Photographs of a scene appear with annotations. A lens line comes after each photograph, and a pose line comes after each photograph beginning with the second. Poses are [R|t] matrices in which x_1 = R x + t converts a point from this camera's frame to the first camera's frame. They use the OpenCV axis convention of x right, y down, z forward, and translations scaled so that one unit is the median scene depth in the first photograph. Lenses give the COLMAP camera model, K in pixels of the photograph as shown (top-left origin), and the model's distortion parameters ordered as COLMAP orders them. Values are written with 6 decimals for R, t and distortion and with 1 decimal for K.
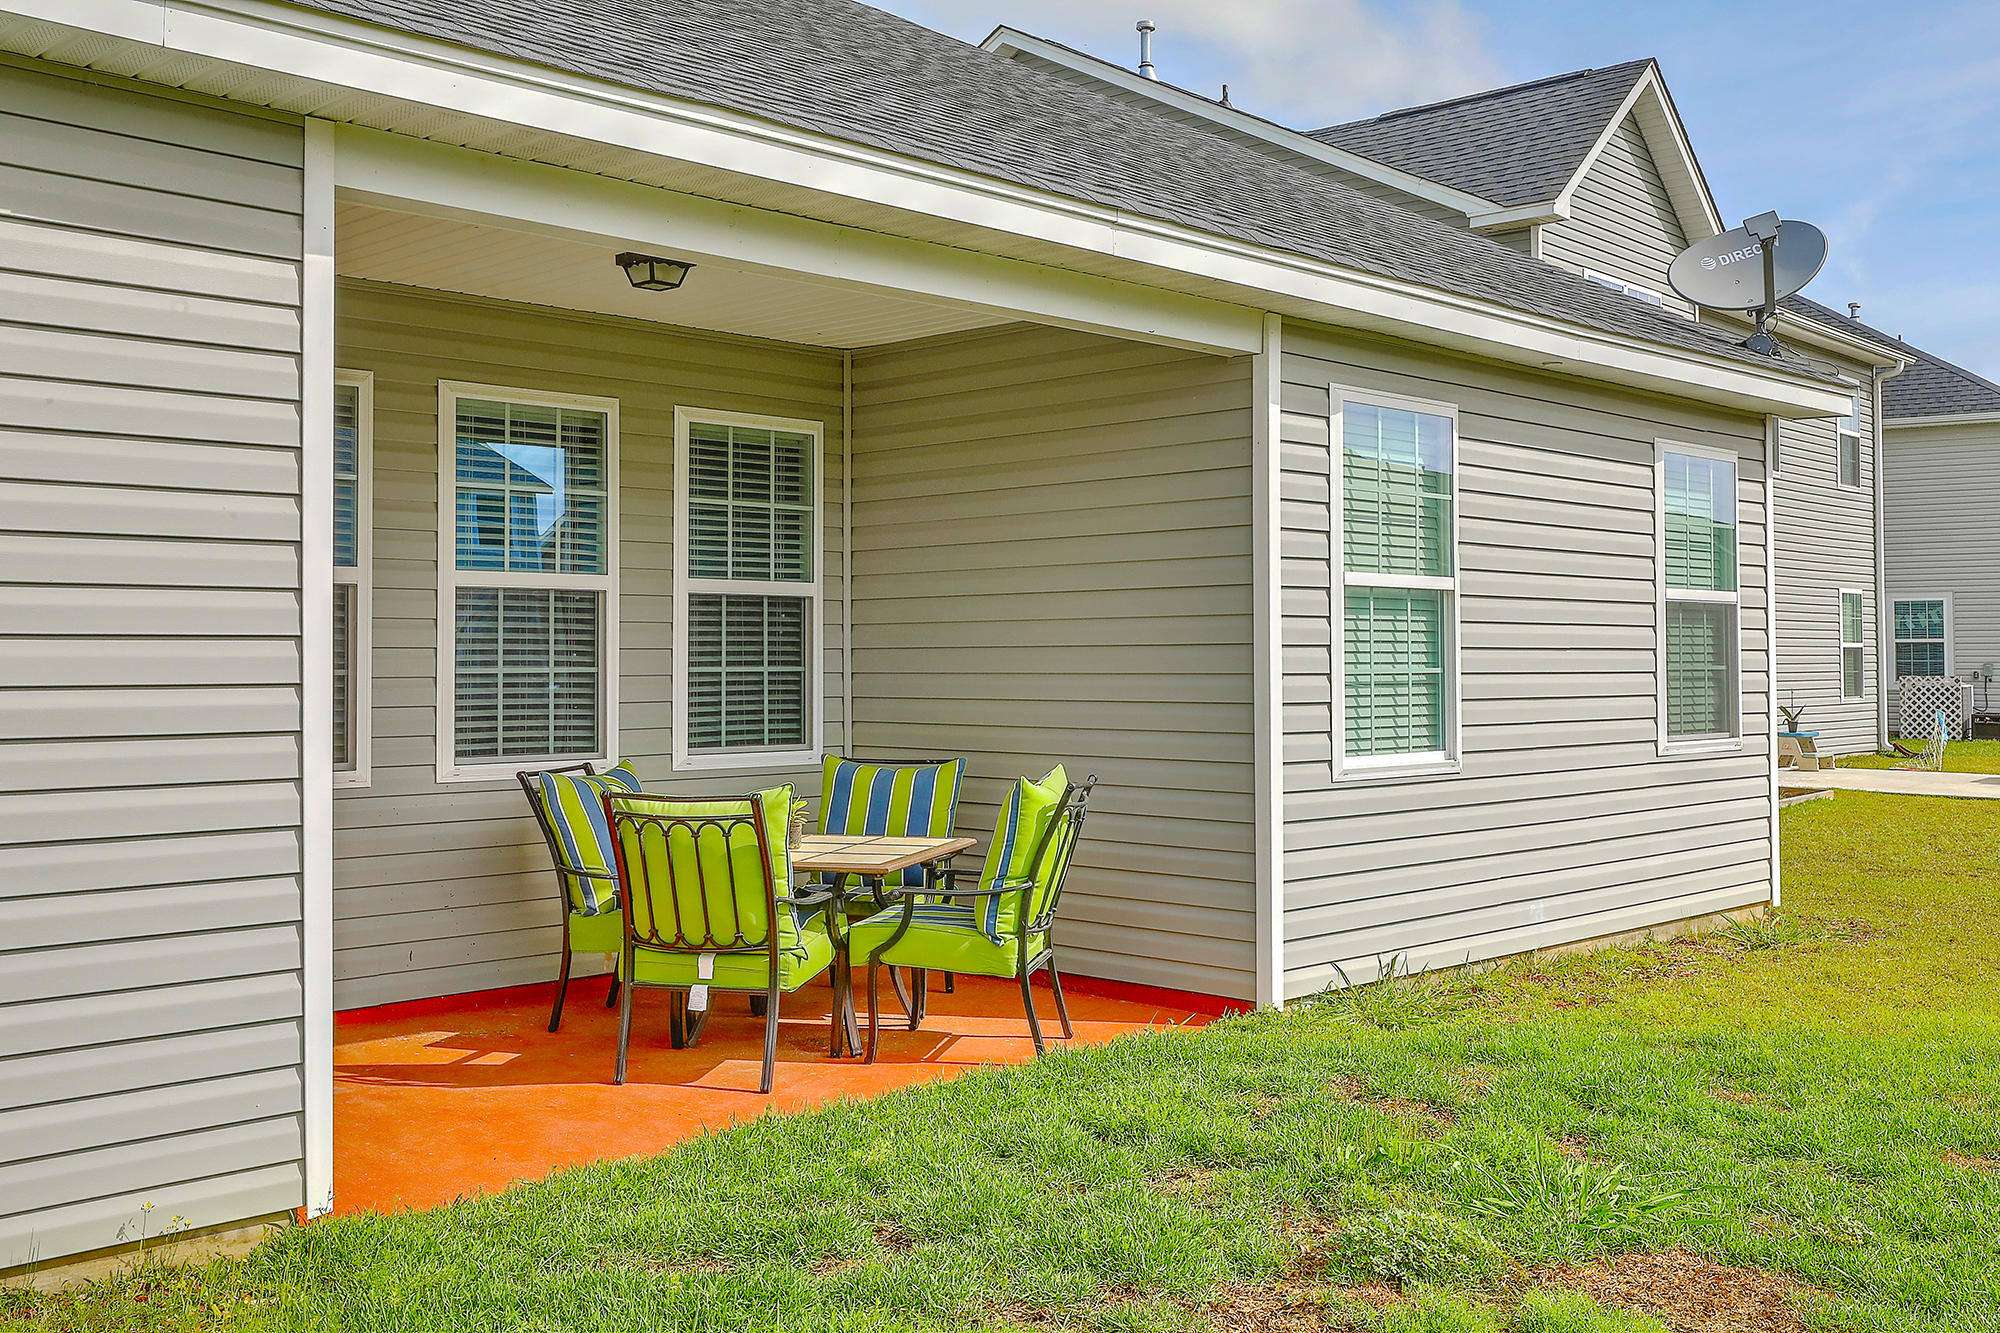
lens RADIAL K [[2056.8, 0, 1110.8], [0, 2056.8, 629.6], [0, 0, 1]] dist [0.021247, 0.000000]
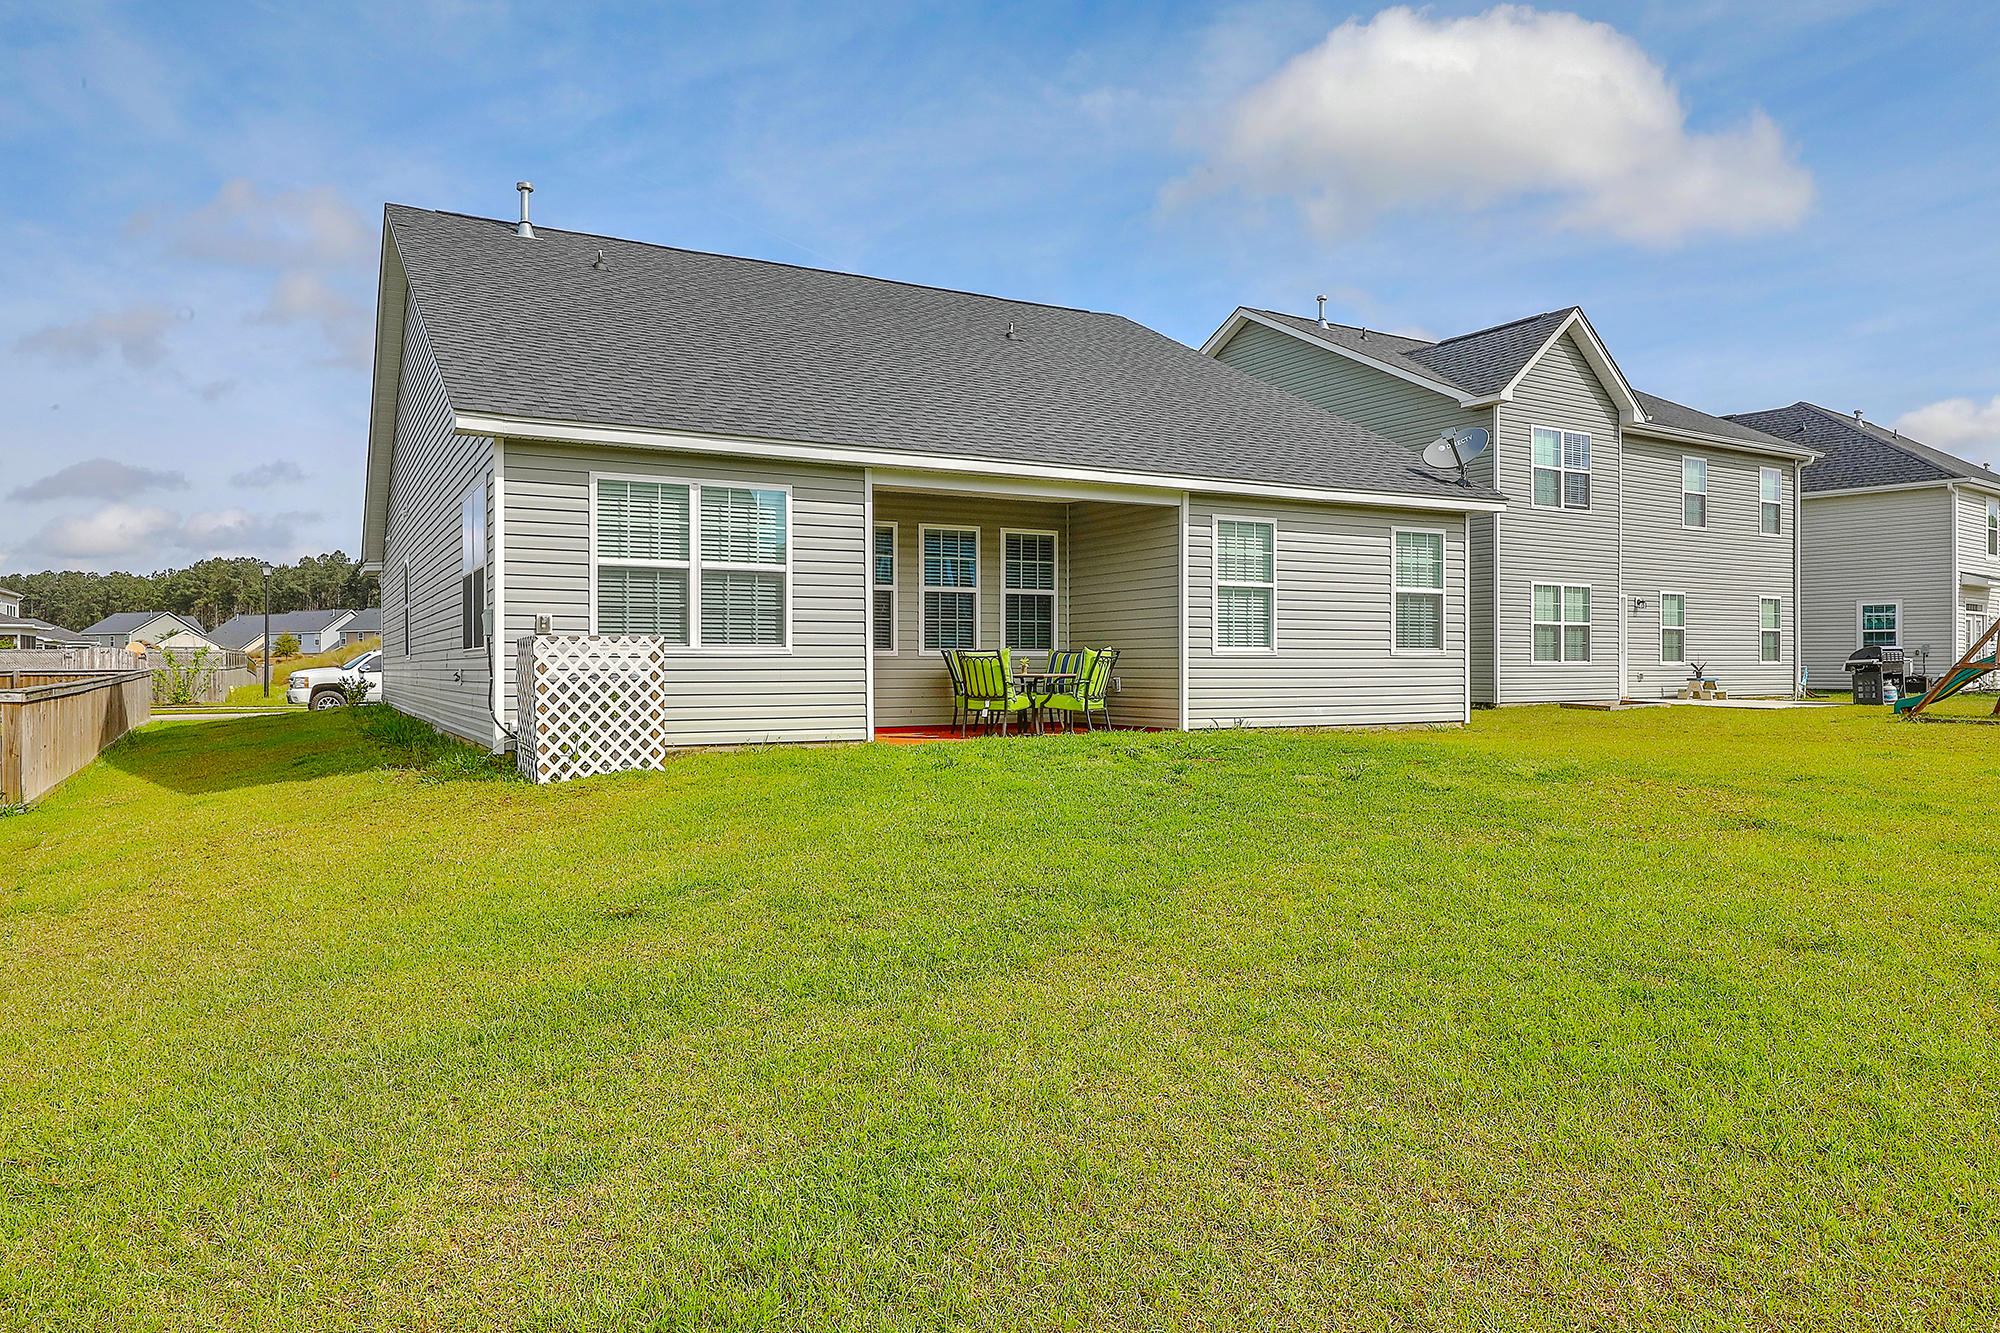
lens RADIAL K [[1374.3, 0, 1020.0], [0, 1374.3, 674.8], [0, 0, 1]] dist [0.009078, 0.006408]
pose [[0.954253, 0.001521, -0.298997, 0.391852], [0.005471, 0.999731, 0.022546, 0.052963], [0.298950, -0.023150, 0.953988, -0.826564]]
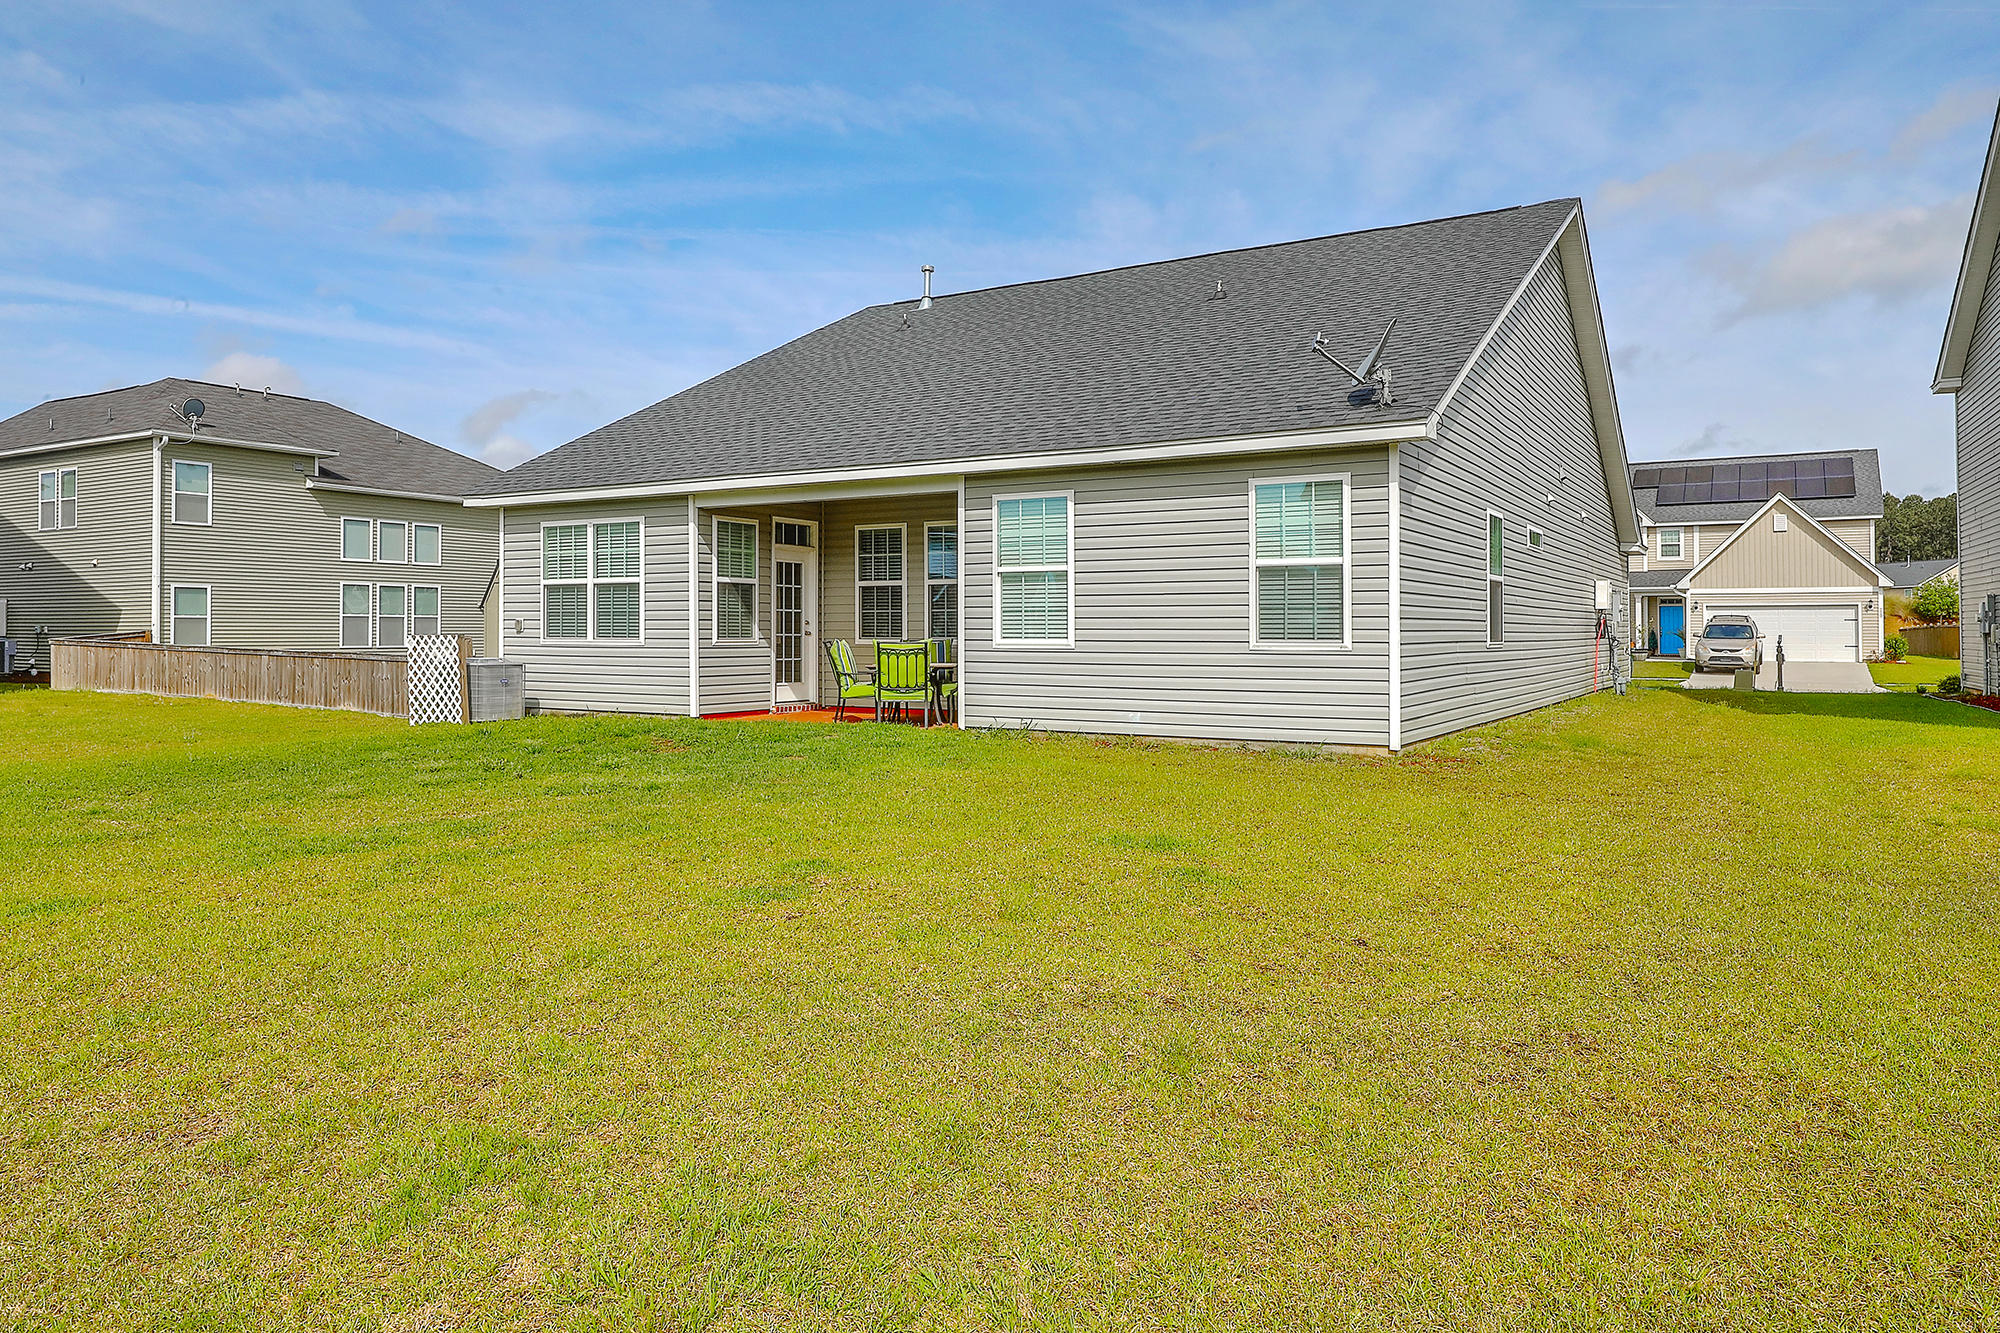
lens RADIAL K [[1374.3, 0, 1062.9], [0, 1374.3, 662.0], [0, 0, 1]] dist [0.009078, 0.006408]
pose [[0.193368, 0.023347, -0.980848, 1.709869], [0.013845, 0.999552, 0.026522, 0.043328], [0.981029, -0.018708, 0.192958, 0.698137]]
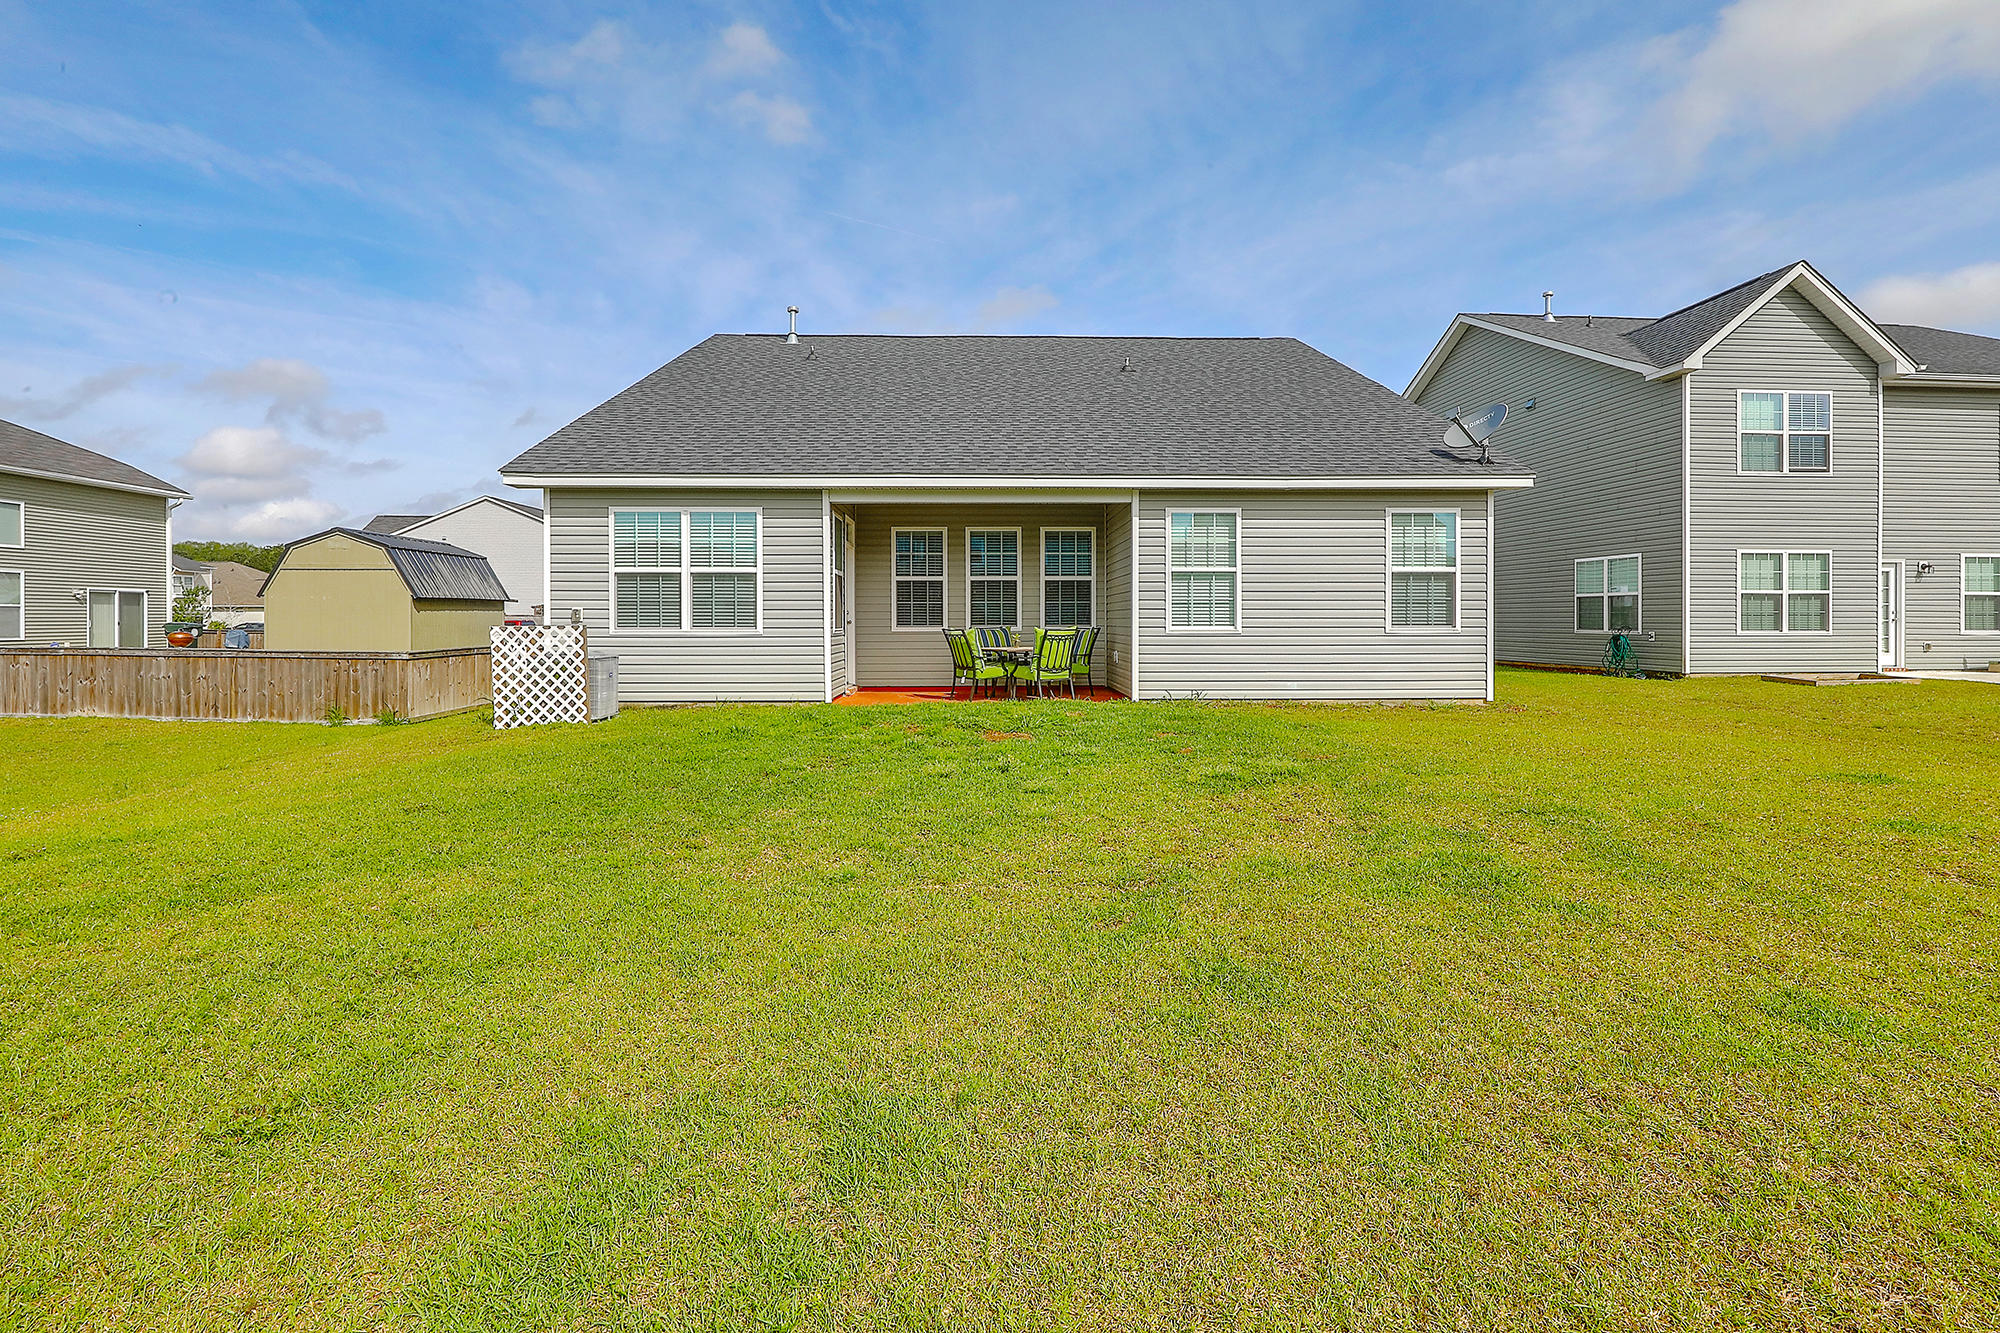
lens RADIAL K [[937.3, 0, 945.6], [0, 937.3, 630.8], [0, 0, 1]] dist [0.002791, -0.000971]
pose [[0.688572, 0.008727, -0.725116, 0.858326], [0.011722, 0.999663, 0.023162, 0.029835], [0.725073, -0.024449, 0.688238, -0.224911]]
